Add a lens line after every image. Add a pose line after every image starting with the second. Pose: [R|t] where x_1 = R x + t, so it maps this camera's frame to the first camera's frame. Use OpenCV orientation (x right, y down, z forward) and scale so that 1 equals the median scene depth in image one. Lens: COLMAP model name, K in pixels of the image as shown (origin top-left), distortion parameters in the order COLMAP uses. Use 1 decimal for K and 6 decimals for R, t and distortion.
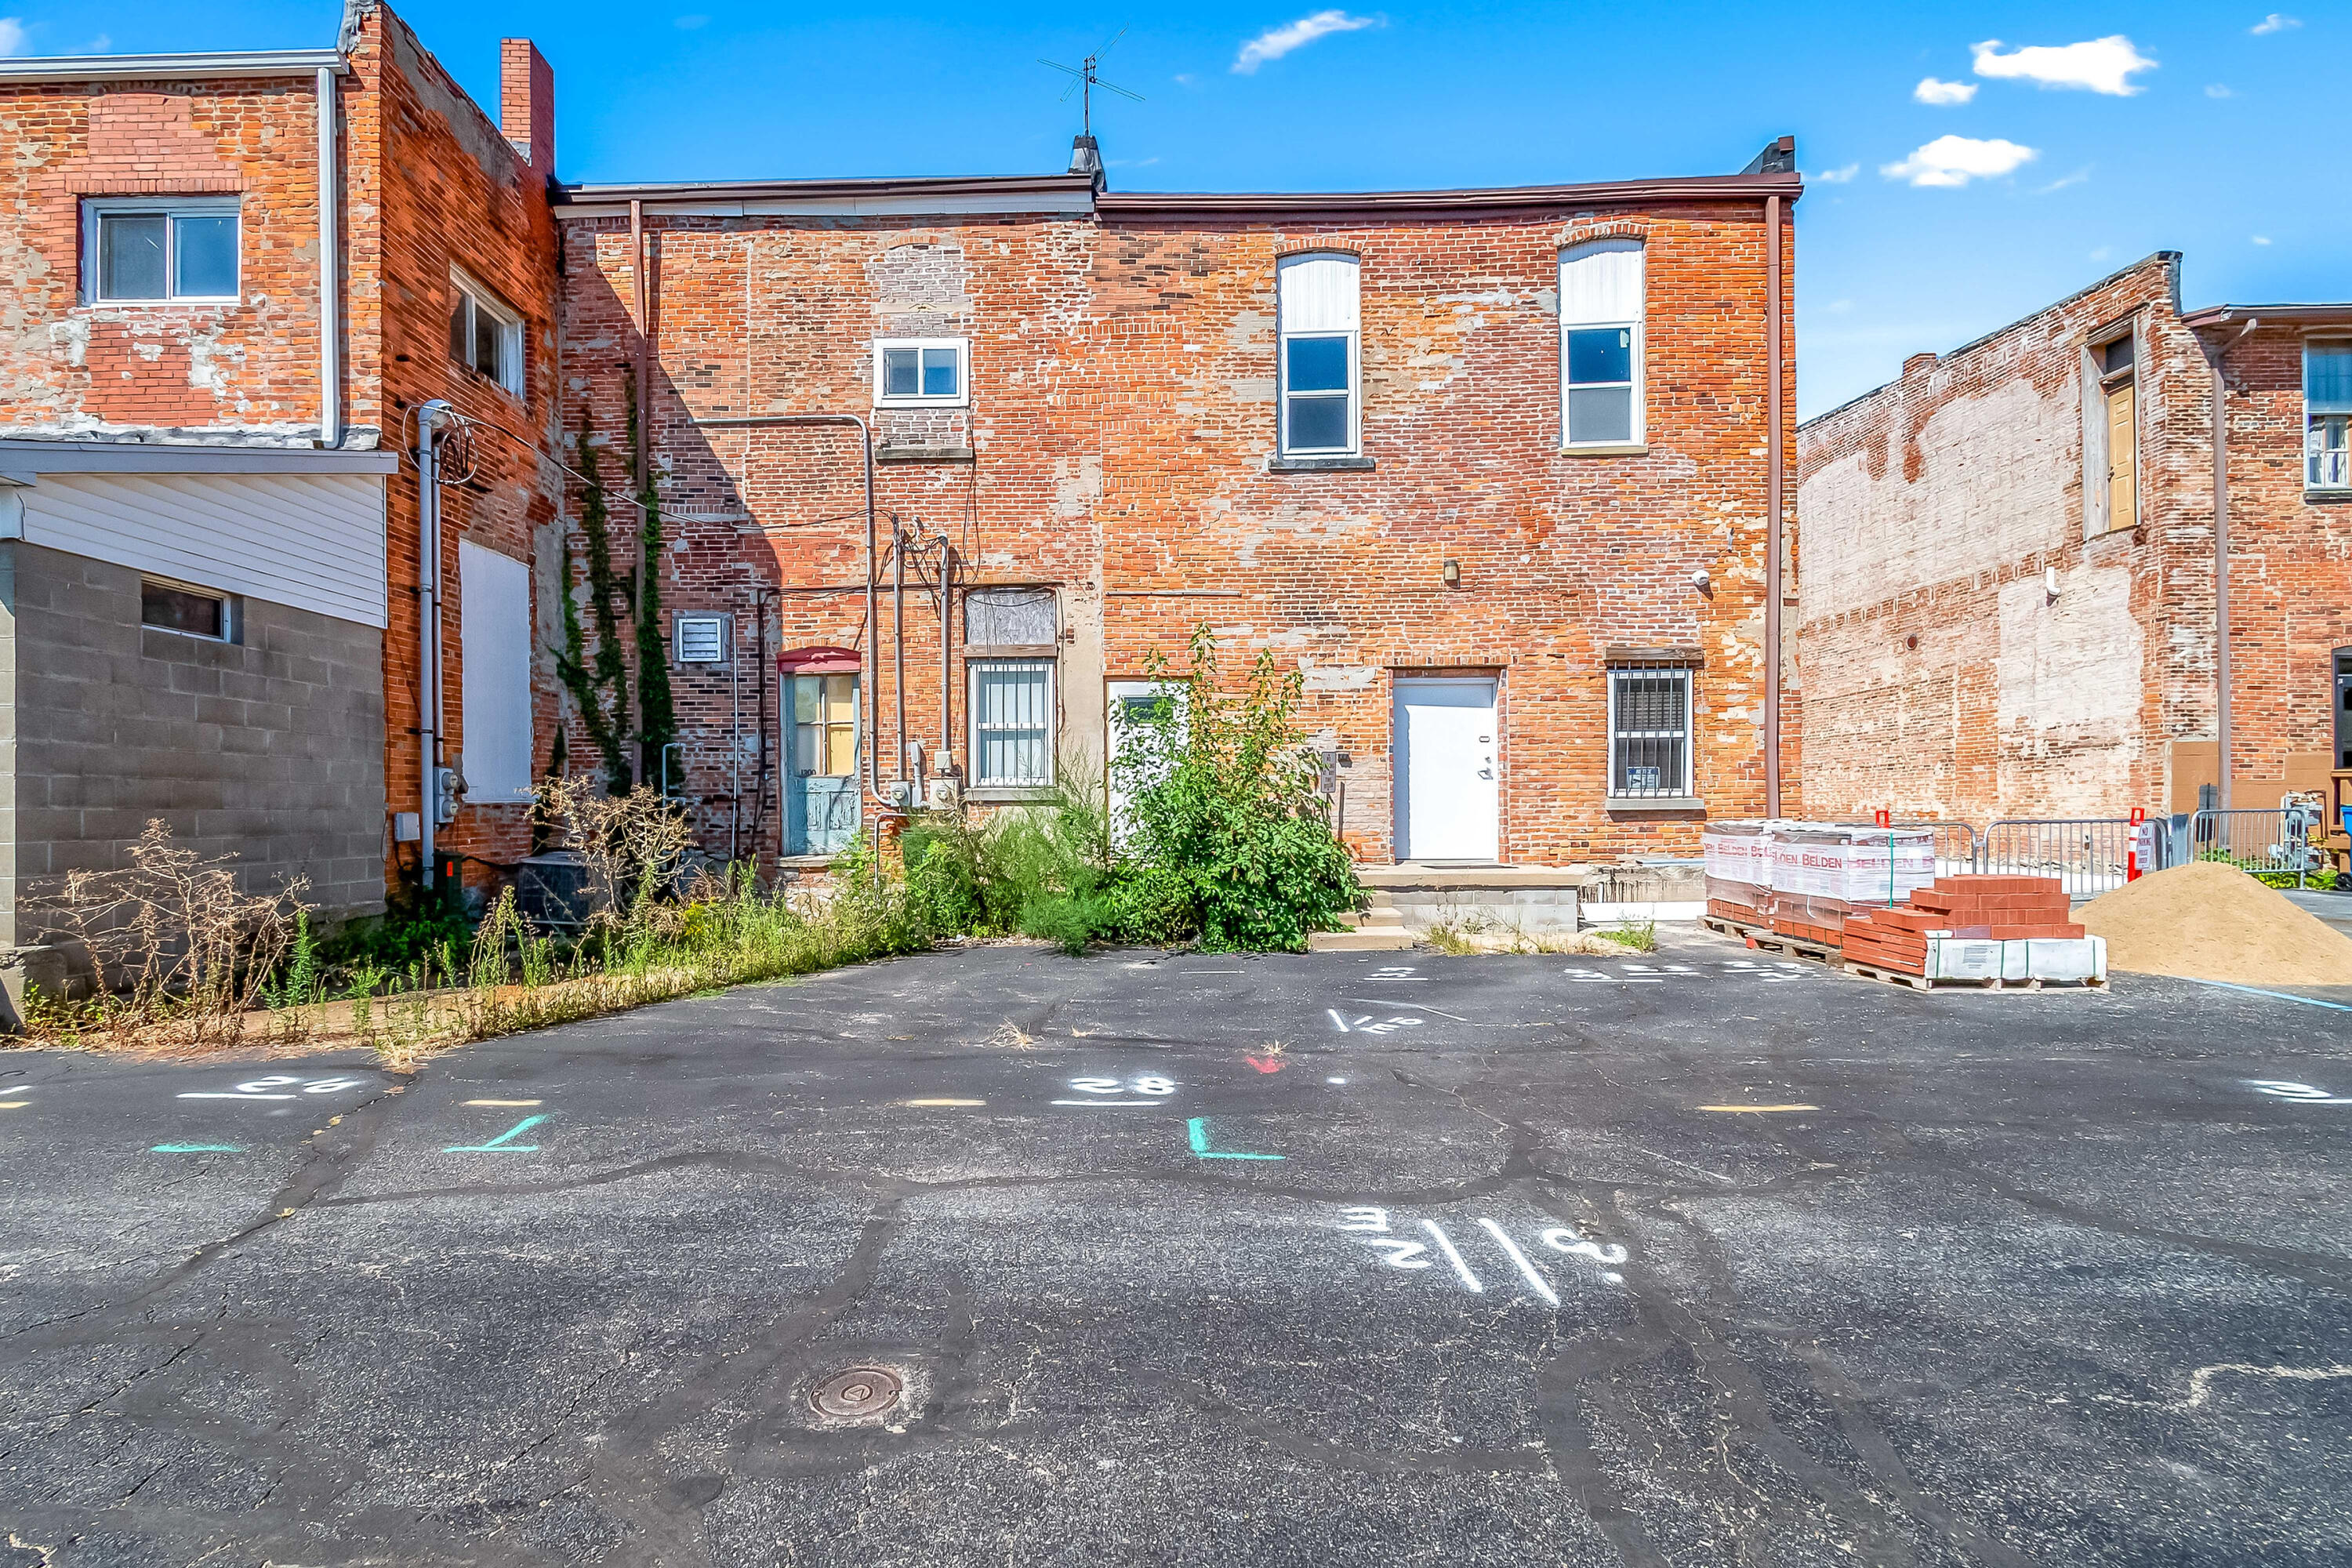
lens RADIAL K [[1005.8, 0, 1173.7], [0, 1005.8, 811.0], [0, 0, 1]] dist [0.003010, -0.000598]
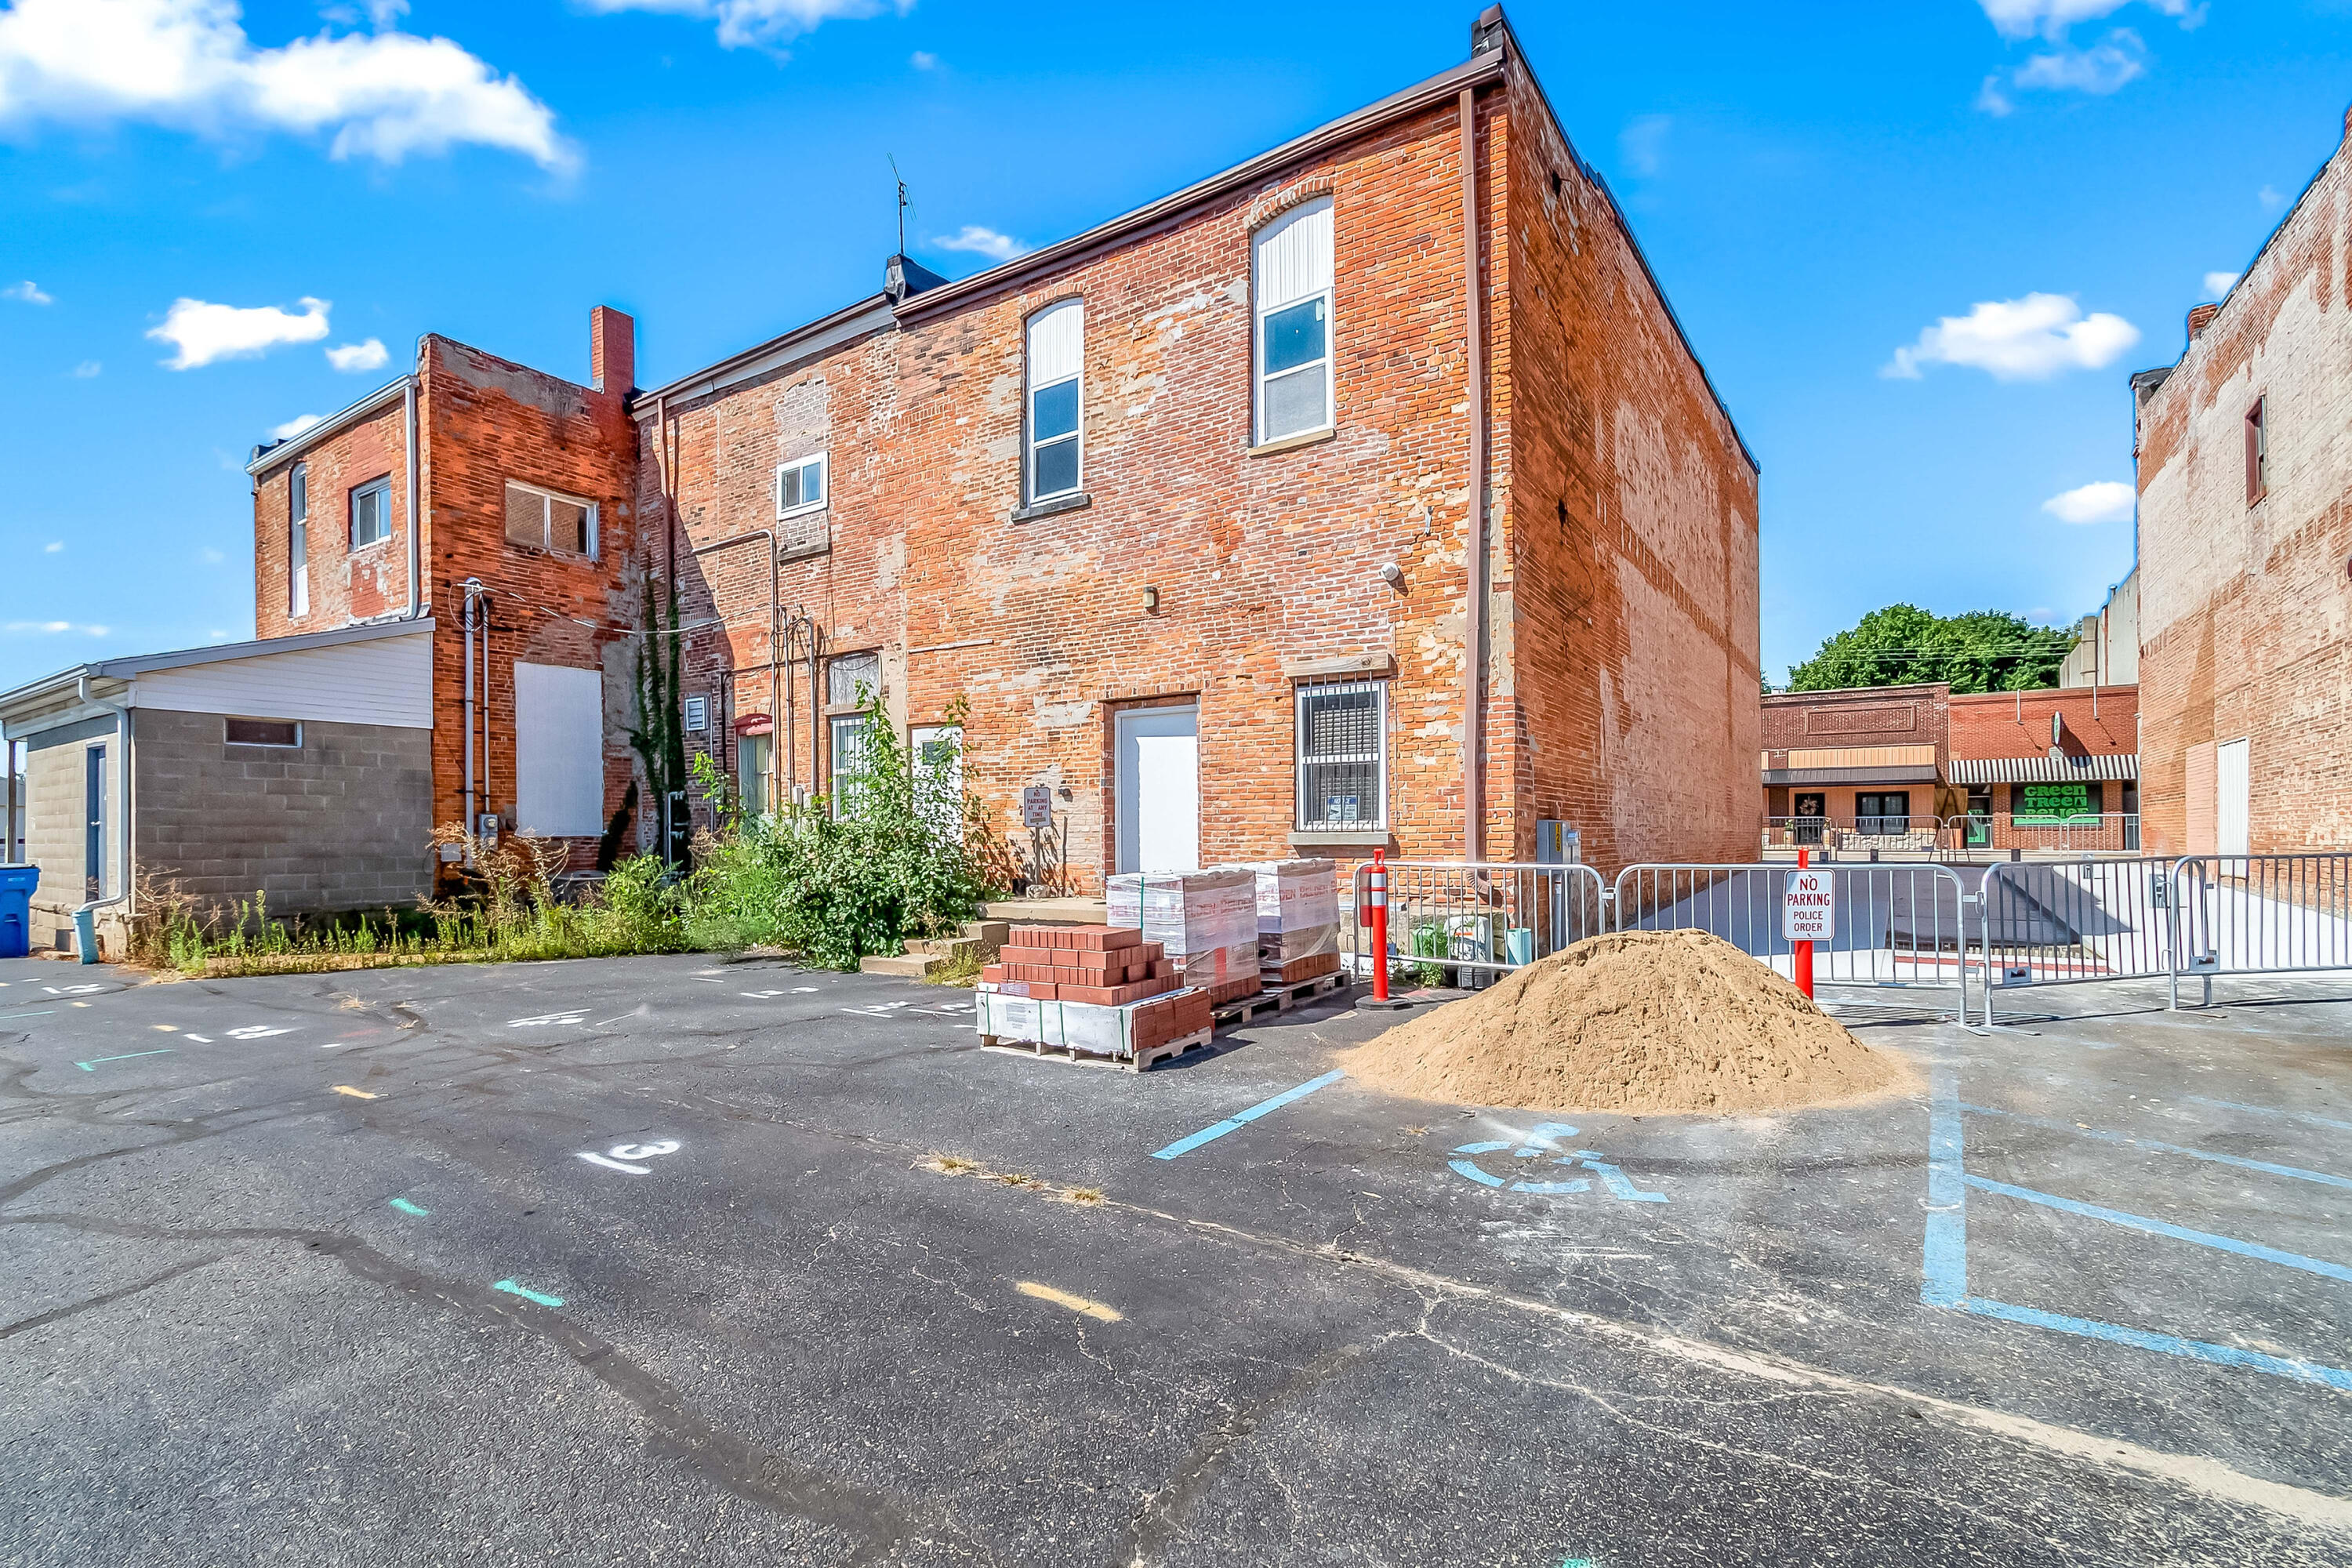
lens RADIAL K [[1025.1, 0, 1176.3], [0, 1025.1, 838.5], [0, 0, 1]] dist [-0.000744, 0.000261]
pose [[0.855998, 0.002381, -0.516974, 0.802754], [-0.000084, 0.999990, 0.004467, -0.010692], [0.516980, -0.003780, 0.855989, 0.164992]]
